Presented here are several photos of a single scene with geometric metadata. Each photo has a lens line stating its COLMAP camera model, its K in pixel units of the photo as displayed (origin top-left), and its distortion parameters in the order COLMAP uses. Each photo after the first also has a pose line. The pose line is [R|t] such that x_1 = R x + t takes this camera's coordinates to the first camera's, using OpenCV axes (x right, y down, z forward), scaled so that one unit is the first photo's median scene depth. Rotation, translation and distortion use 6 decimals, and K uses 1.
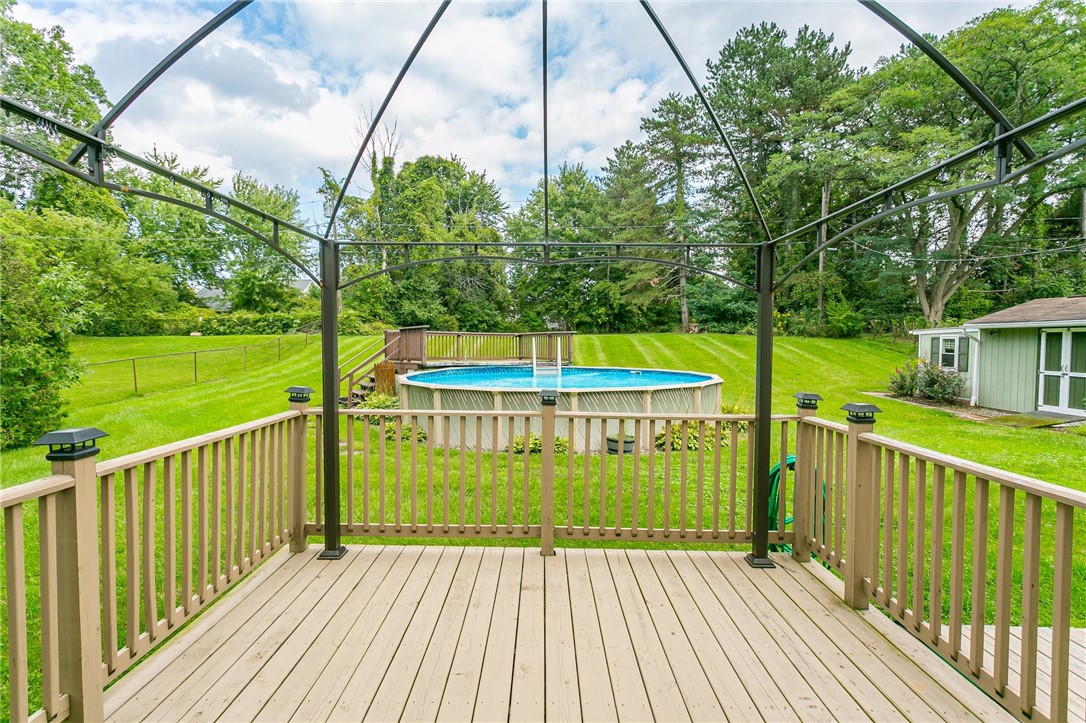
lens RADIAL K [[527.1, 0, 543.0], [0, 527.1, 361.5], [0, 0, 1]] dist [-0.000014, -0.000011]
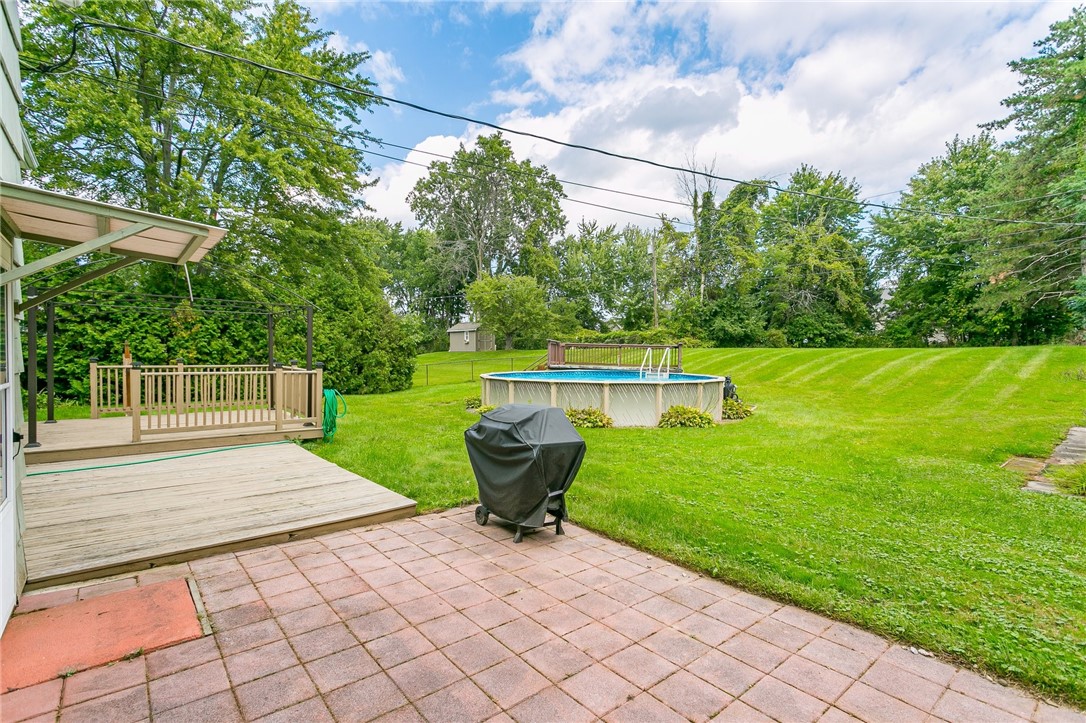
lens RADIAL K [[527.1, 0, 543.0], [0, 527.1, 361.5], [0, 0, 1]] dist [-0.000014, -0.000011]
pose [[0.642241, 0.014153, -0.766372, 0.348785], [-0.039698, 0.999102, -0.014817, 0.006533], [0.765474, 0.039939, 0.642226, 0.017805]]
